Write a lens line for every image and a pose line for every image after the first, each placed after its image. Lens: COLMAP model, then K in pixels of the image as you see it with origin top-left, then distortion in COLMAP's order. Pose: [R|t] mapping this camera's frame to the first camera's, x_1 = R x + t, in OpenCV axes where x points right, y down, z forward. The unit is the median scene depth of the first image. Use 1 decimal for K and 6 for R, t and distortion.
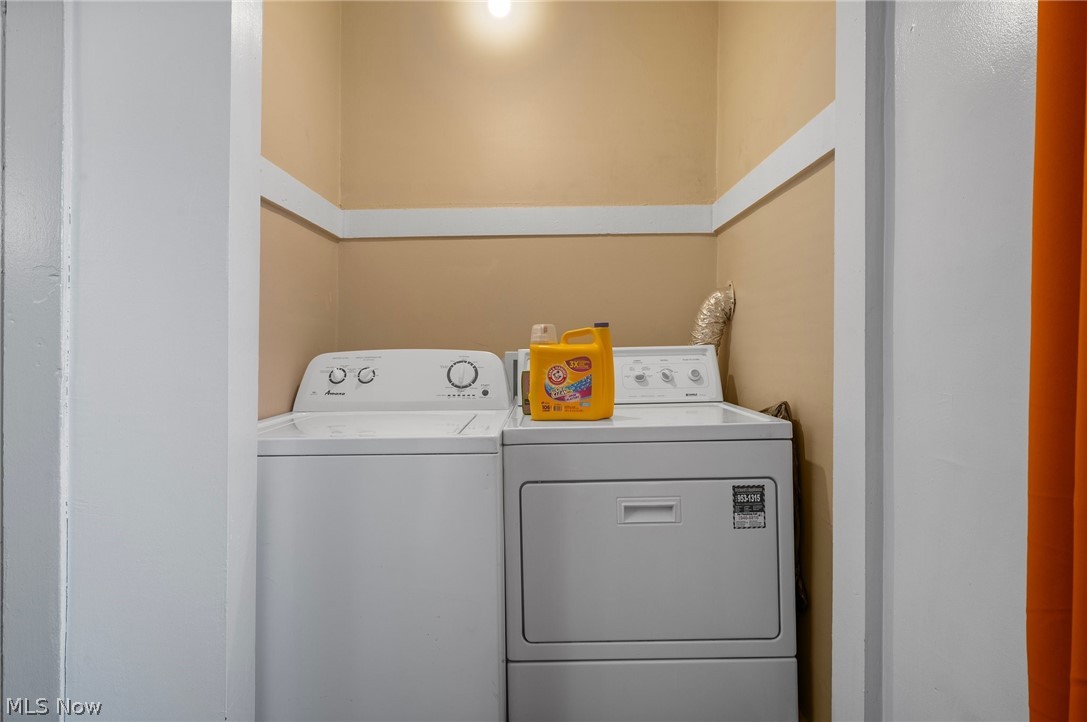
lens RADIAL K [[571.4, 0, 542.1], [0, 571.4, 358.0], [0, 0, 1]] dist [0.001765, -0.000966]
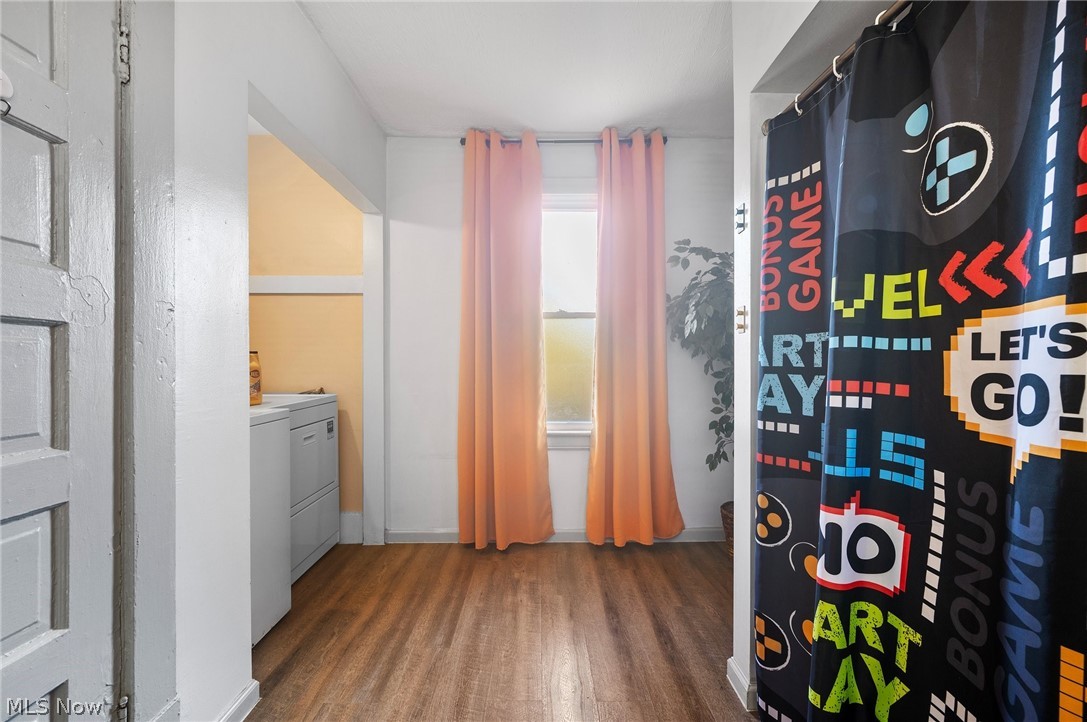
lens RADIAL K [[430.6, 0, 543.8], [0, 430.6, 368.4], [0, 0, 1]] dist [0.000292, 0.000161]
pose [[-0.026843, -0.003336, 0.999634, -1.326966], [0.003802, 0.999987, 0.003439, -0.007615], [-0.999632, 0.003893, -0.026830, 0.121527]]
